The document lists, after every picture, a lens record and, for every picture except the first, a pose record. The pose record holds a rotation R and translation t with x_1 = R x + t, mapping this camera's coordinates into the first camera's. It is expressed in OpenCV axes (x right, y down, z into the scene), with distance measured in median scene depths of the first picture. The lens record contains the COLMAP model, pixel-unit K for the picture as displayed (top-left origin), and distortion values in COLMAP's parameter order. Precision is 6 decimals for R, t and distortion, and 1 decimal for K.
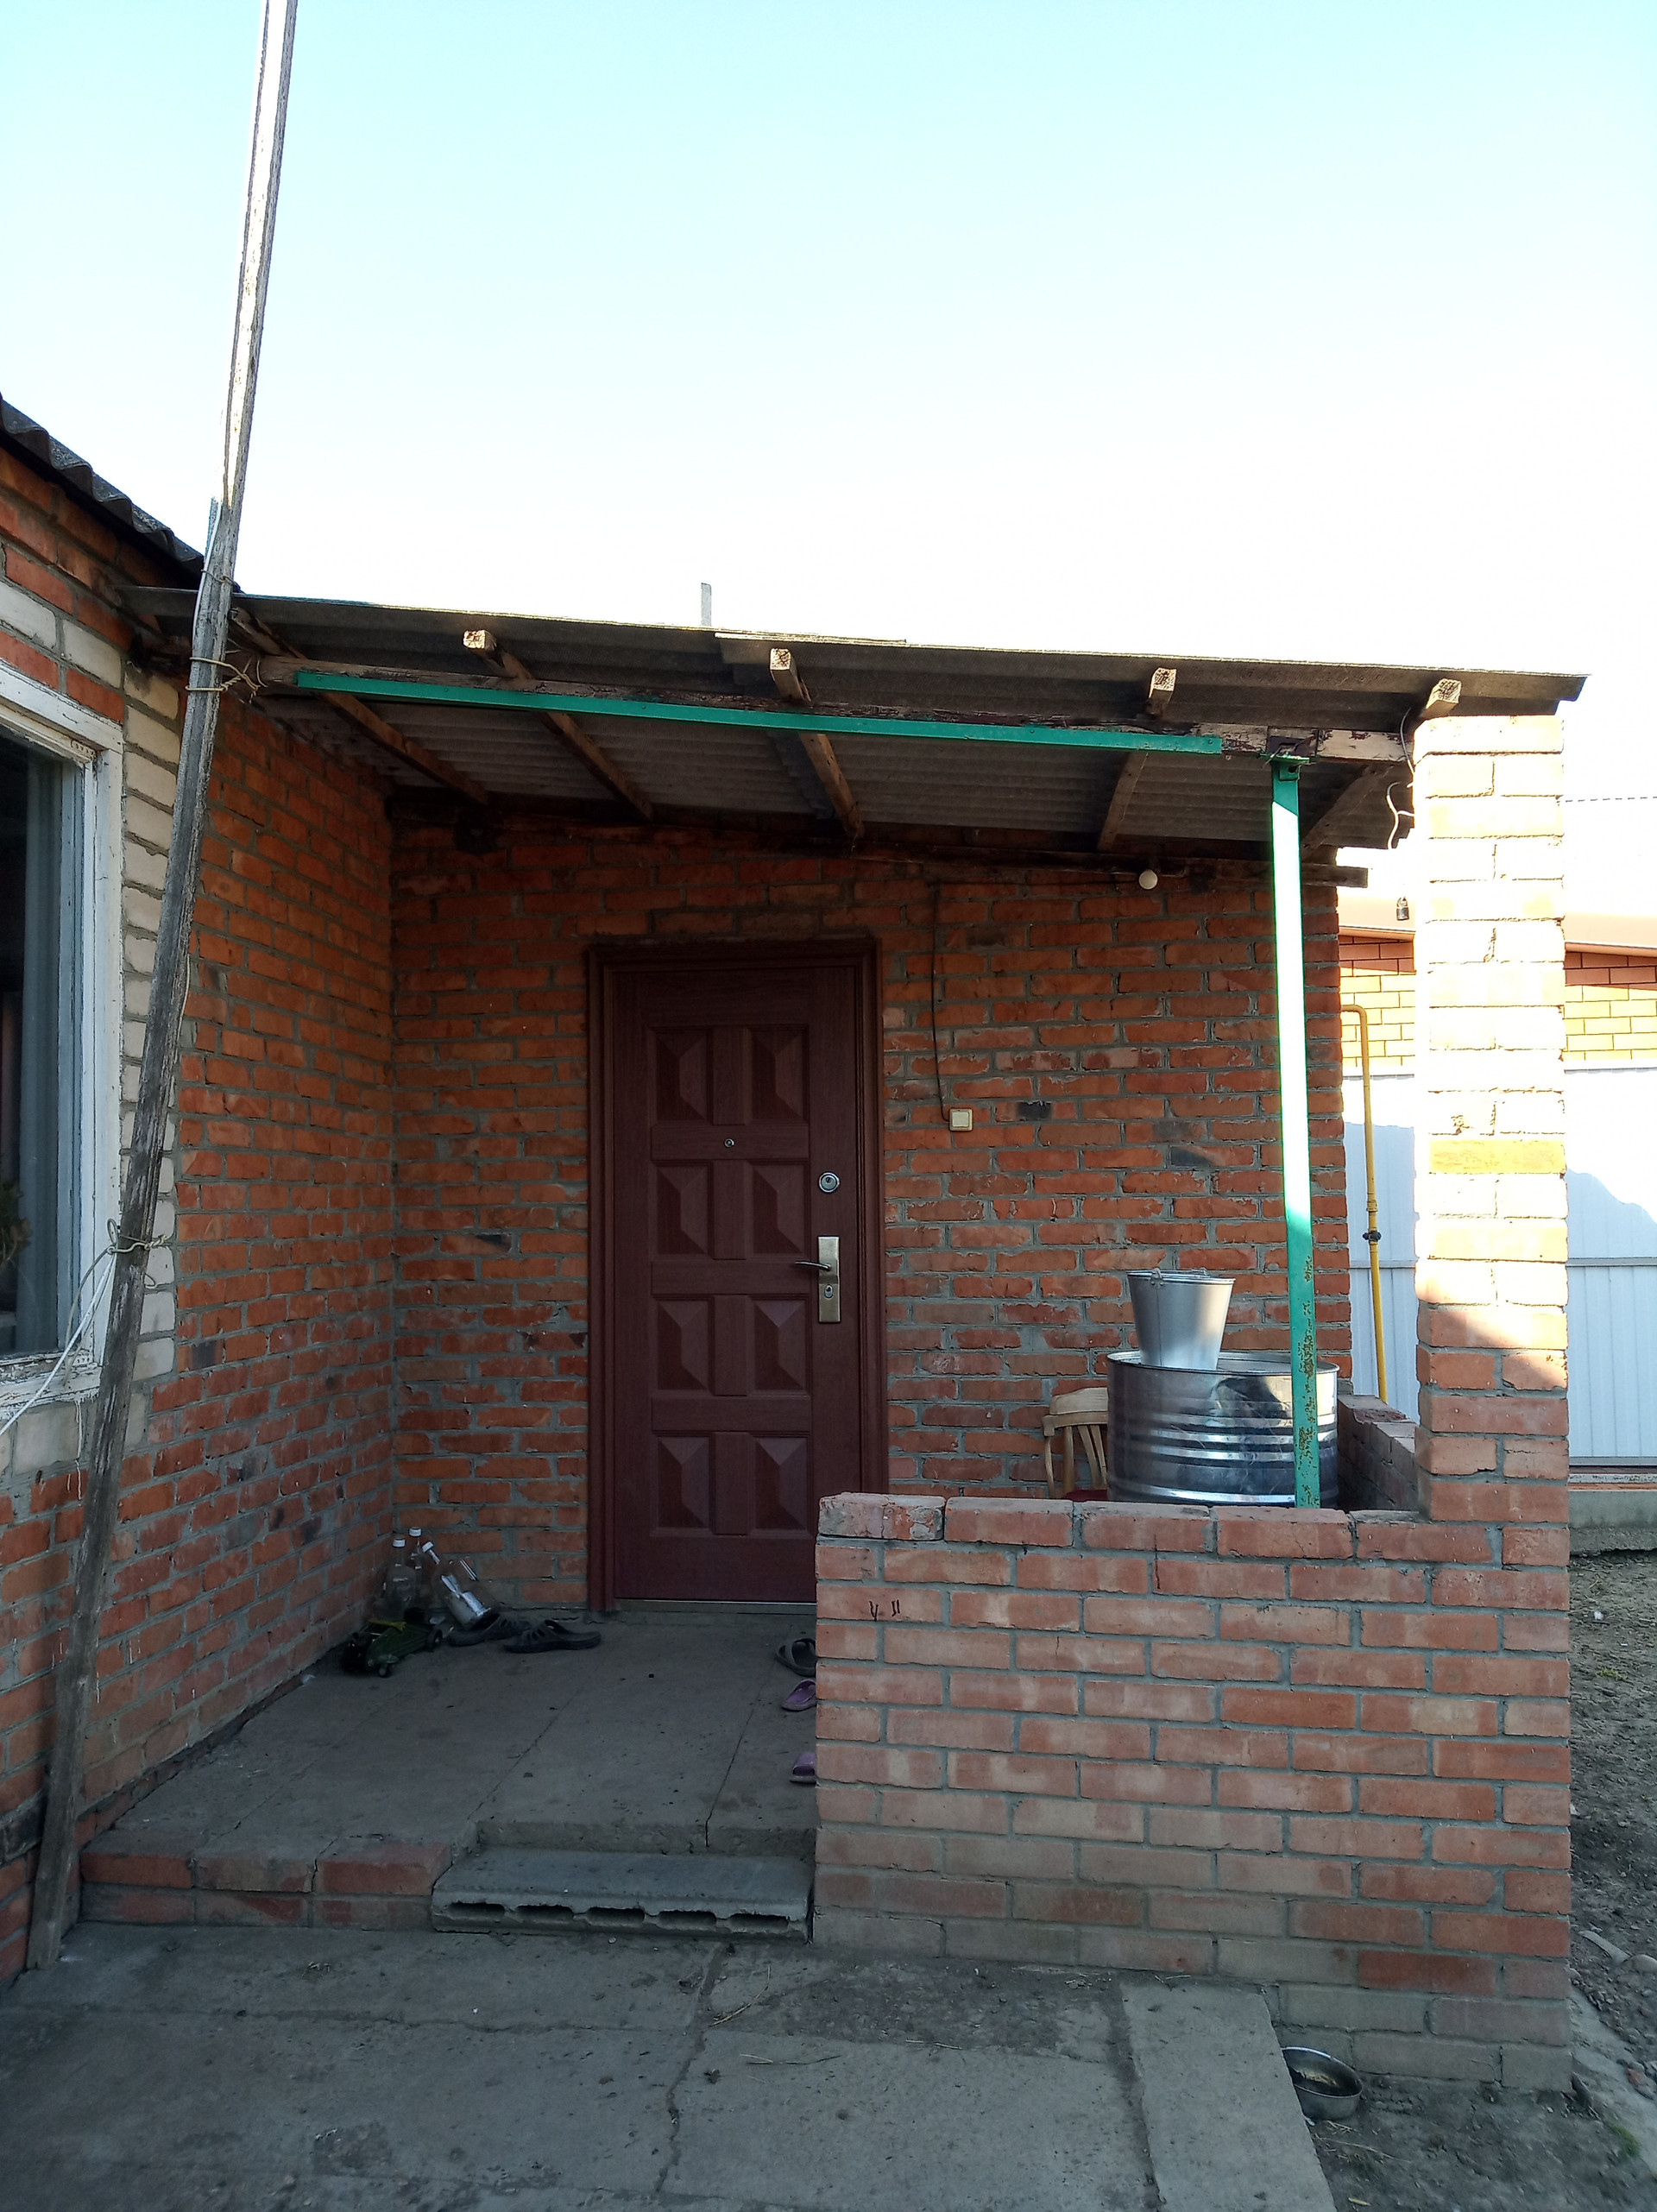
lens RADIAL K [[1708.0, 0, 812.5], [0, 1708.0, 1092.8], [0, 0, 1]] dist [0.024197, -0.029019]
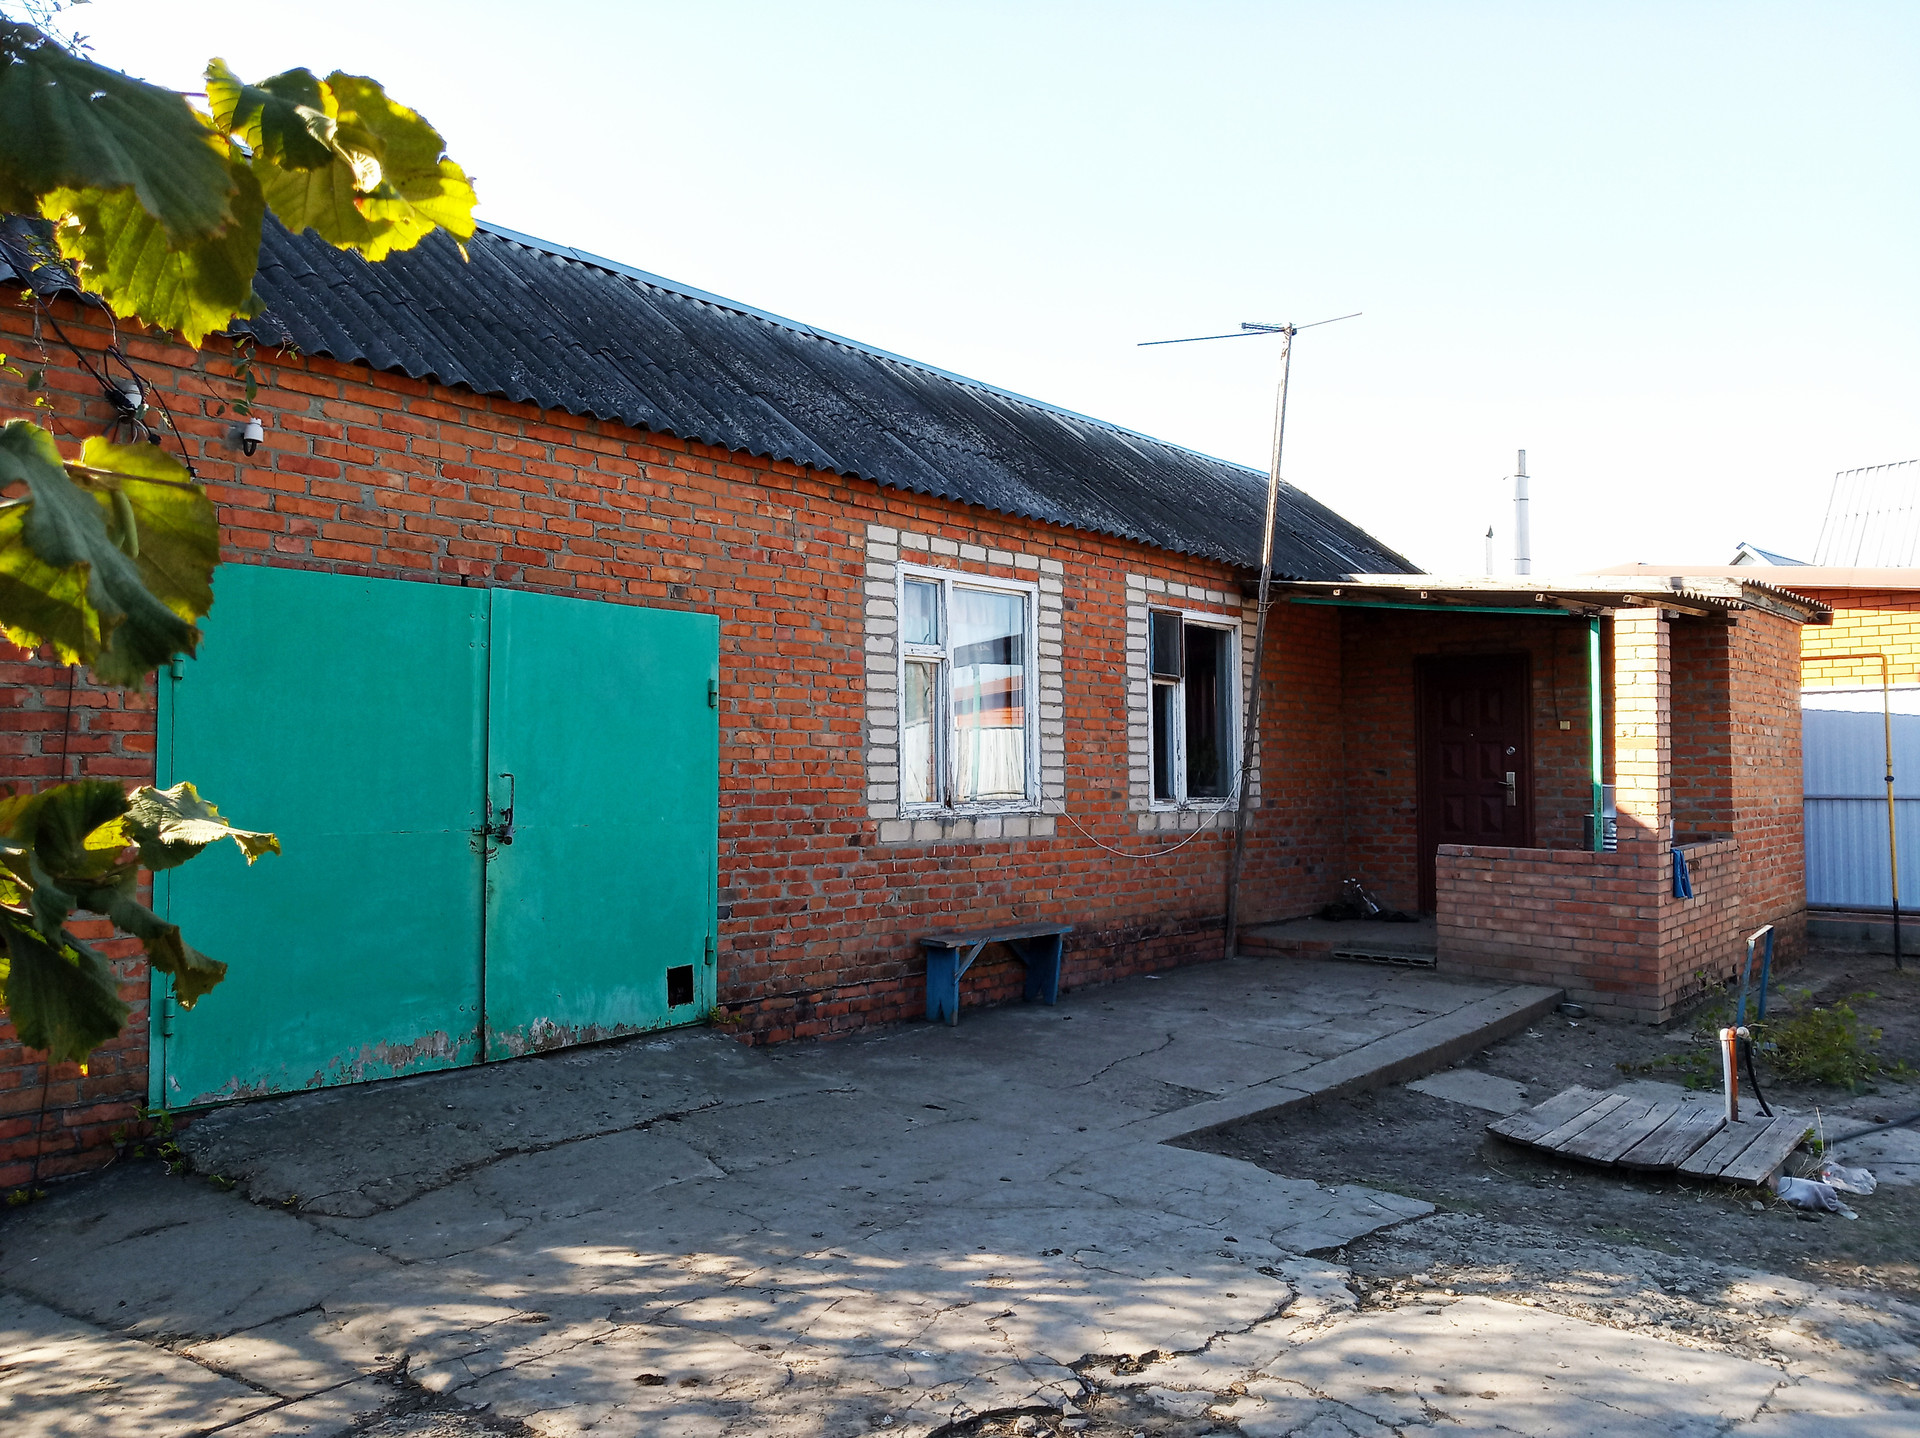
lens RADIAL K [[1482.5, 0, 953.6], [0, 1482.5, 715.4], [0, 0, 1]] dist [0.024197, -0.029019]
pose [[0.828846, -0.011999, -0.559349, 0.787615], [0.029122, 0.999340, 0.021717, -0.100631], [0.558719, -0.034289, 0.828648, -1.806612]]
